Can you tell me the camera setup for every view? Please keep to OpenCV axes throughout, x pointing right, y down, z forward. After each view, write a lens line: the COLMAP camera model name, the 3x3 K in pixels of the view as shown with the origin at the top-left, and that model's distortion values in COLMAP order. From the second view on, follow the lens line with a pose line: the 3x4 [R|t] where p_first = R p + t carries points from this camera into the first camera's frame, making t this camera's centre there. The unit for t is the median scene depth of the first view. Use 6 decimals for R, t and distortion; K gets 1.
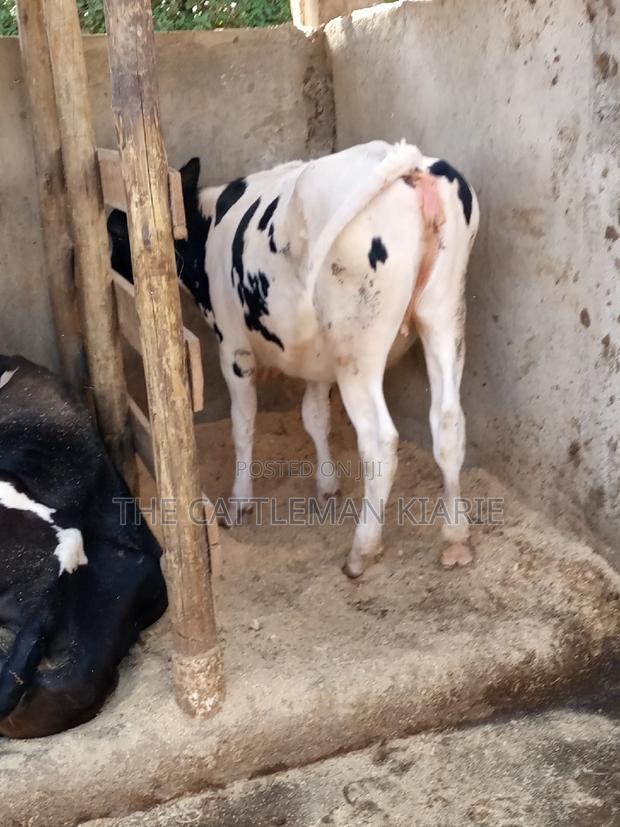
lens RADIAL K [[1076.4, 0, 317.1], [0, 1076.4, 439.7], [0, 0, 1]] dist [0.045291, 0.000000]
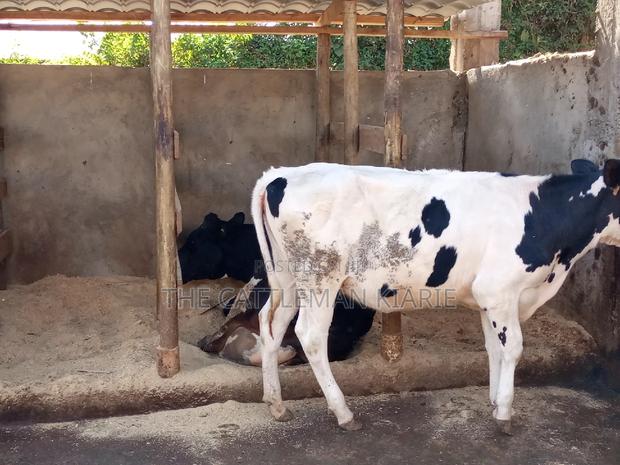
lens RADIAL K [[807.0, 0, 308.9], [0, 807.0, 236.7], [0, 0, 1]] dist [0.045291, 0.000000]
pose [[0.983839, 0.084826, -0.157685, -0.024993], [-0.105211, 0.986464, -0.125775, 0.188606], [0.144881, 0.140333, 0.979447, -0.642839]]
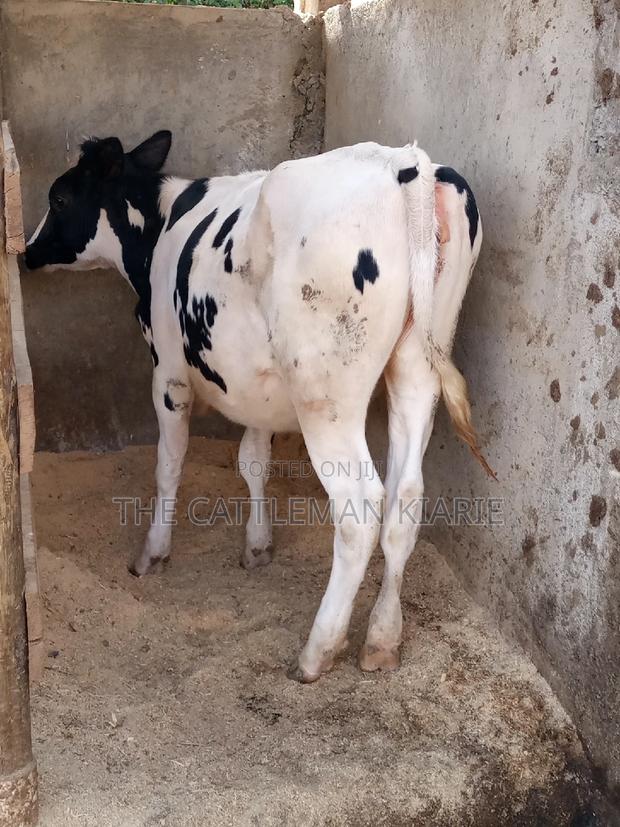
lens RADIAL K [[1076.4, 0, 301.4], [0, 1076.4, 450.4], [0, 0, 1]] dist [0.045291, 0.000000]
pose [[0.993709, 0.105530, -0.037492, 0.089057], [-0.105045, 0.994359, 0.014692, -0.057514], [0.038831, -0.010661, 0.999189, 0.167680]]
